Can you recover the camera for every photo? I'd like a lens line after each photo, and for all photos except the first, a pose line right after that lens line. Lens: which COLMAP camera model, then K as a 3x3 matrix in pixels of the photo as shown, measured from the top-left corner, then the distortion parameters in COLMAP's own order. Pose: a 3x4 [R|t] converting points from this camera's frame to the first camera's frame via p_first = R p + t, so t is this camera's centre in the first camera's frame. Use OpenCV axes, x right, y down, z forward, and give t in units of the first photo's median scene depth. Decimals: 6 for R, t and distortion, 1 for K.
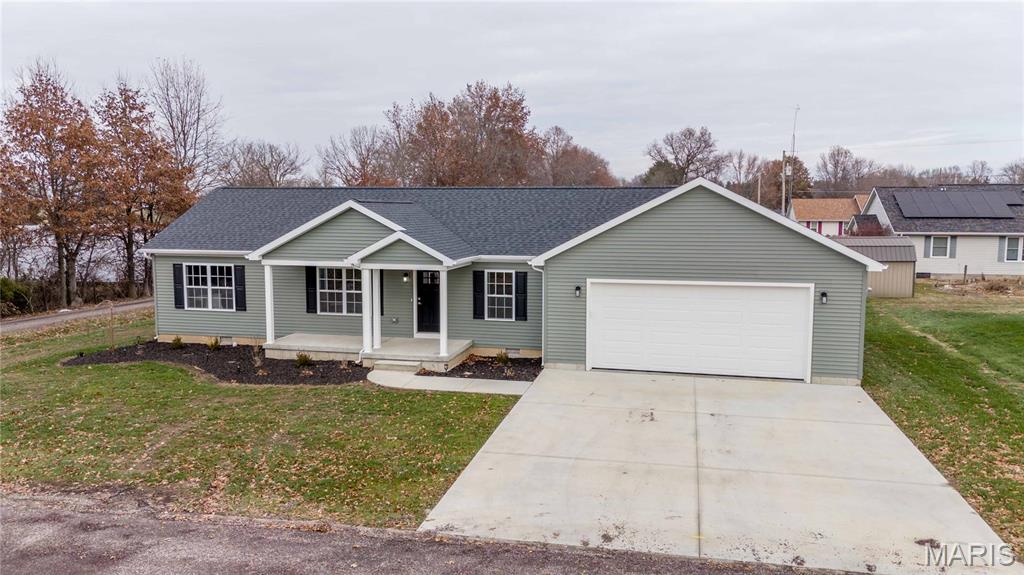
lens RADIAL K [[751.6, 0, 512.0], [0, 751.6, 287.5], [0, 0, 1]] dist [0.082246, -0.086349]
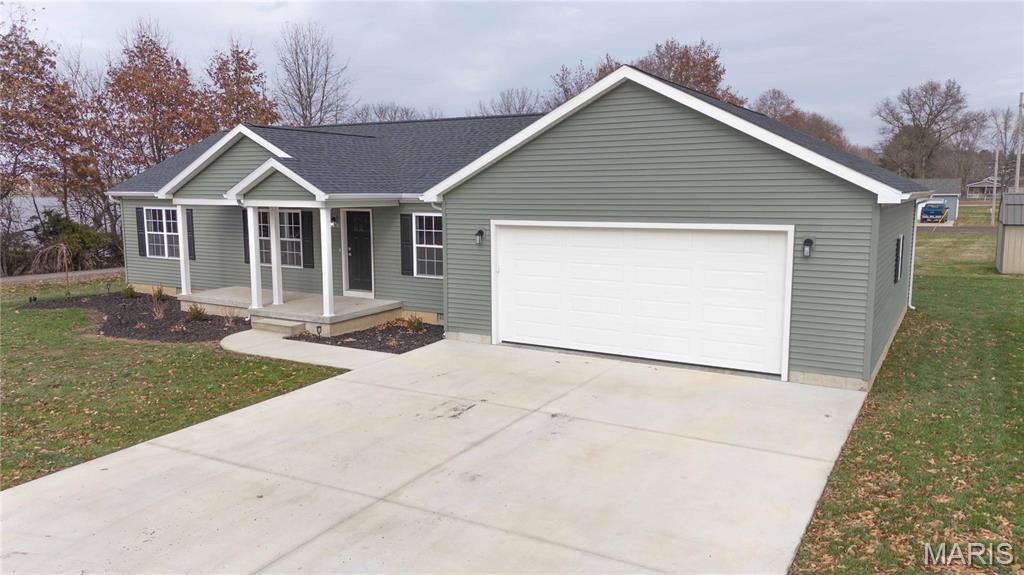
lens RADIAL K [[751.6, 0, 512.0], [0, 751.6, 287.5], [0, 0, 1]] dist [0.082246, -0.086349]
pose [[0.954085, 0.034517, -0.297539, 0.304767], [-0.026676, 0.999183, 0.030376, 0.028335], [0.298345, -0.021044, 0.954226, 0.271554]]
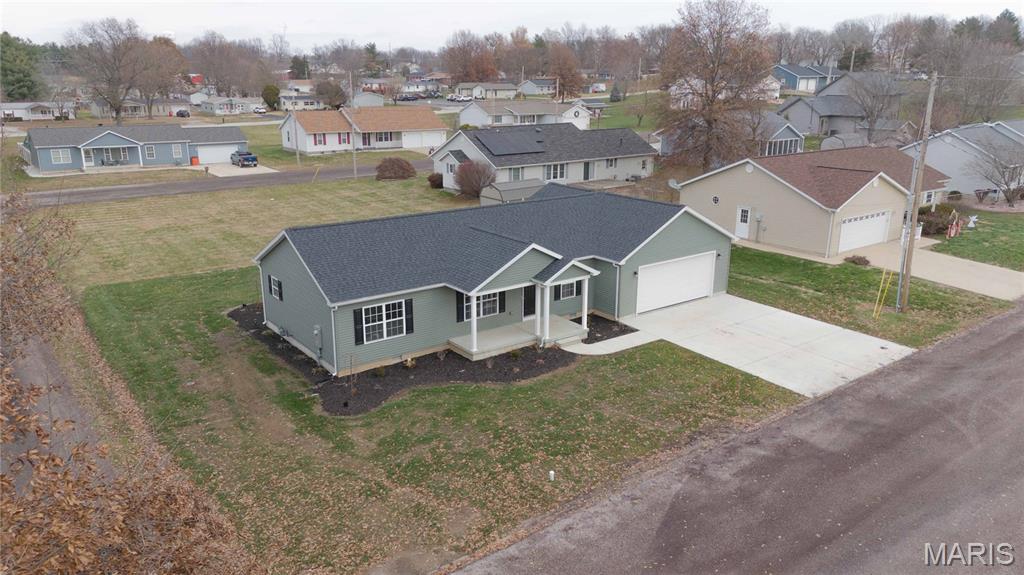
lens RADIAL K [[751.6, 0, 512.0], [0, 751.6, 287.5], [0, 0, 1]] dist [0.082246, -0.086349]
pose [[0.643094, -0.210642, 0.736247, -1.265996], [0.076847, 0.974324, 0.211632, -0.325481], [-0.761922, -0.079521, 0.642769, 0.072187]]
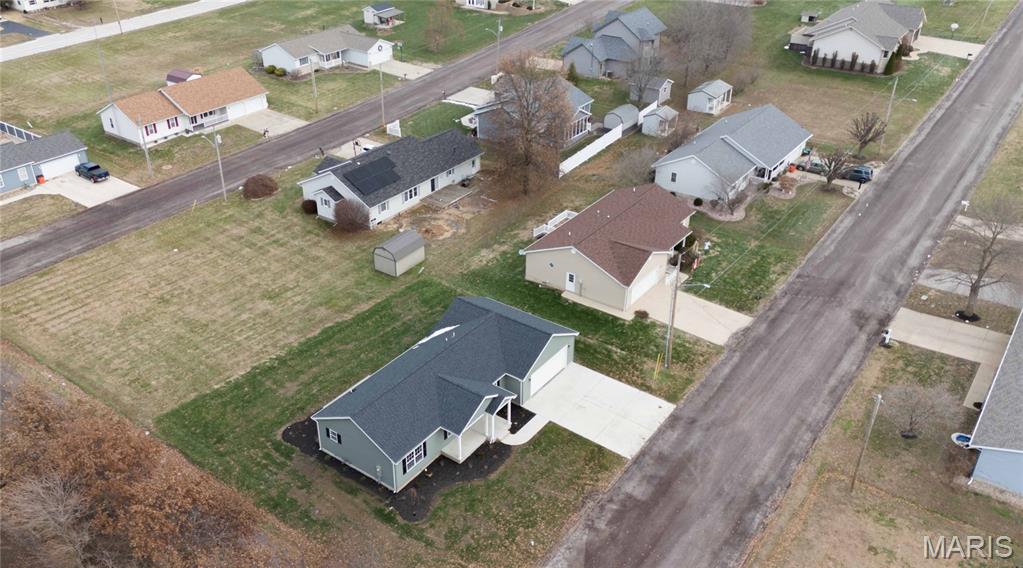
lens RADIAL K [[840.0, 0, 484.1], [0, 840.0, 283.9], [0, 0, 1]] dist [0.077296, -0.004966]
pose [[0.405036, -0.460126, 0.790082, -2.259567], [0.096904, 0.880875, 0.463324, -1.751042], [-0.909151, -0.111101, 0.401374, -0.146292]]
